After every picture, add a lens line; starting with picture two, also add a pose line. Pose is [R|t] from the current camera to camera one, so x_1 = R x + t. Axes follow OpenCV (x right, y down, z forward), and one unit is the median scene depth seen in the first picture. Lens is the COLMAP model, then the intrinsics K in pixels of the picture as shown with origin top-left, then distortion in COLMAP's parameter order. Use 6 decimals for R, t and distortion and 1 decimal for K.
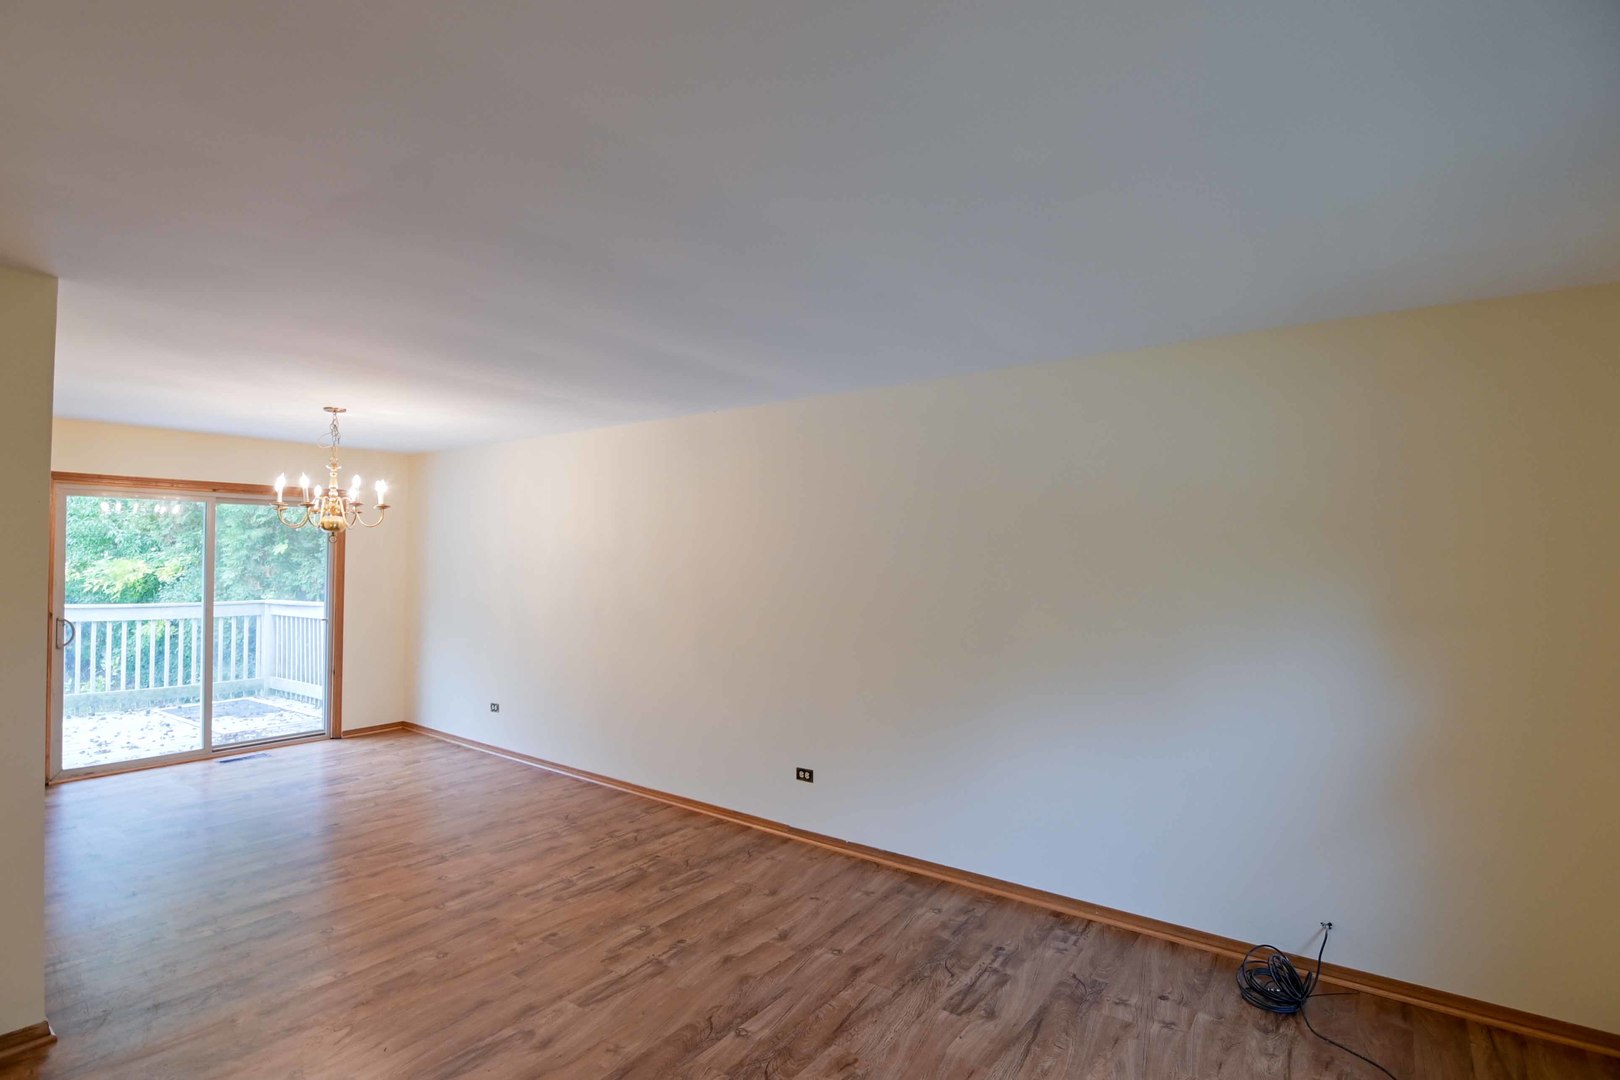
lens RADIAL K [[801.5, 0, 787.6], [0, 801.5, 534.2], [0, 0, 1]] dist [-0.008059, -0.009621]
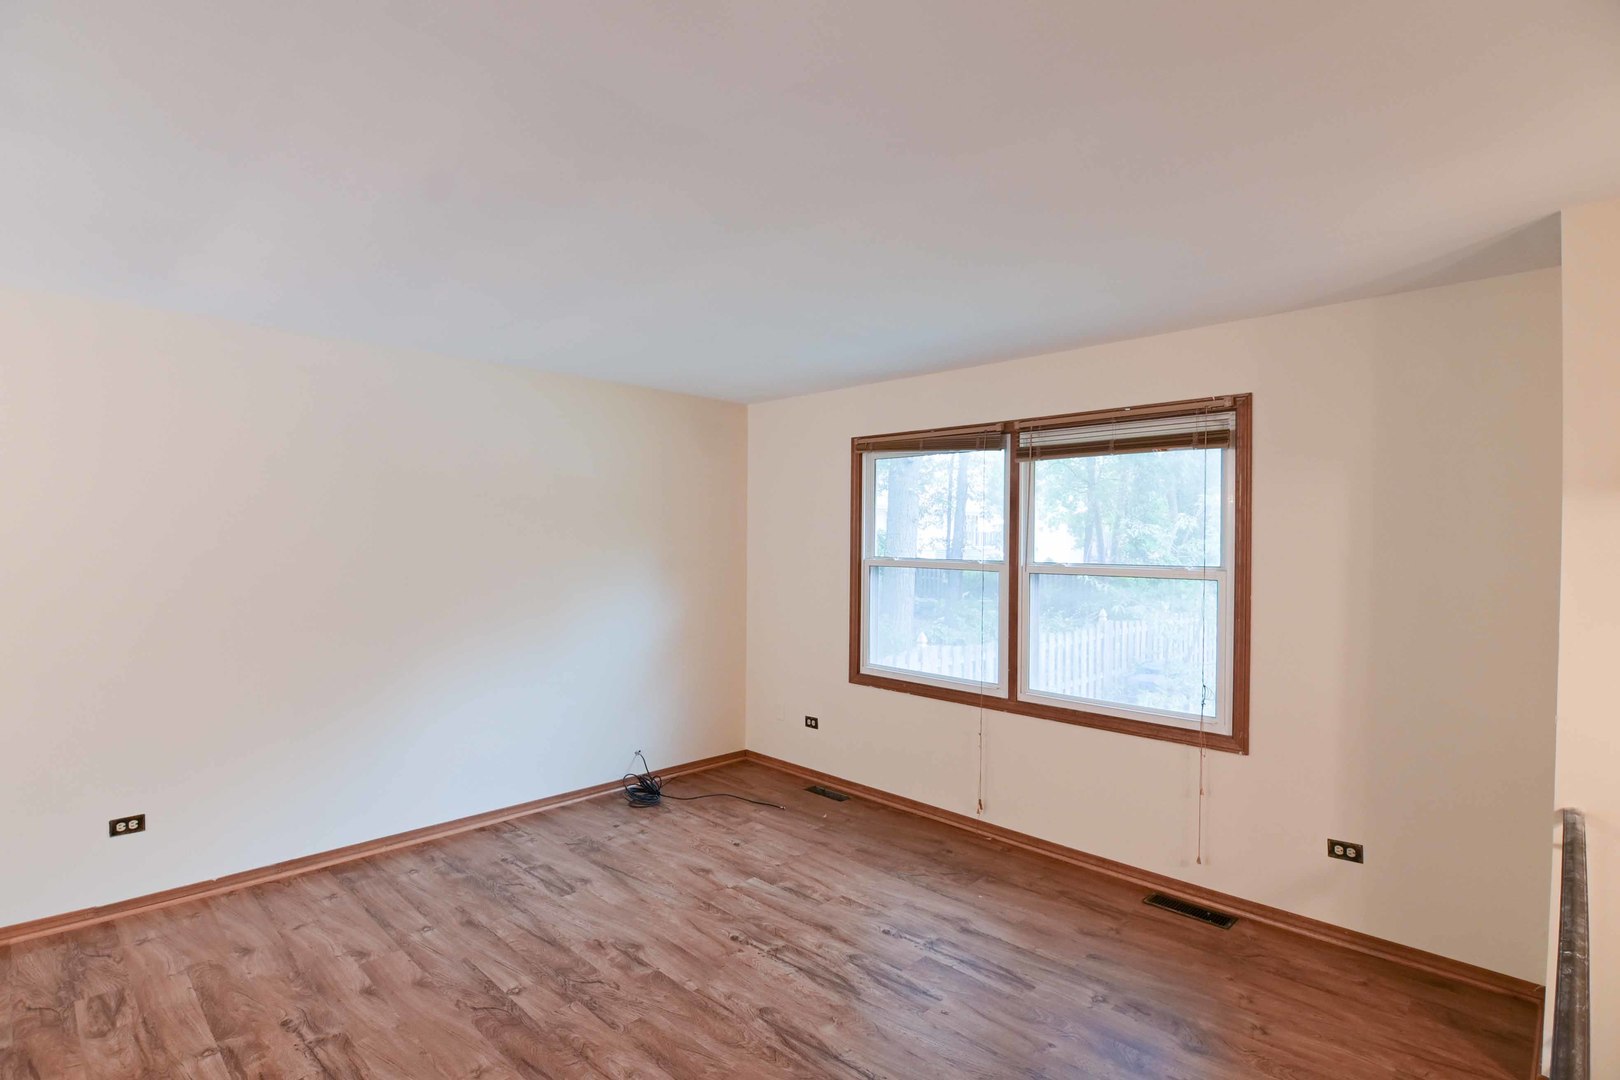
lens RADIAL K [[801.5, 0, 813.3], [0, 801.5, 527.3], [0, 0, 1]] dist [-0.008059, -0.009621]
pose [[0.112571, 0.002013, 0.993642, -0.658563], [-0.036875, 0.999318, 0.002153, 0.007394], [-0.992959, -0.036883, 0.112568, 0.333736]]
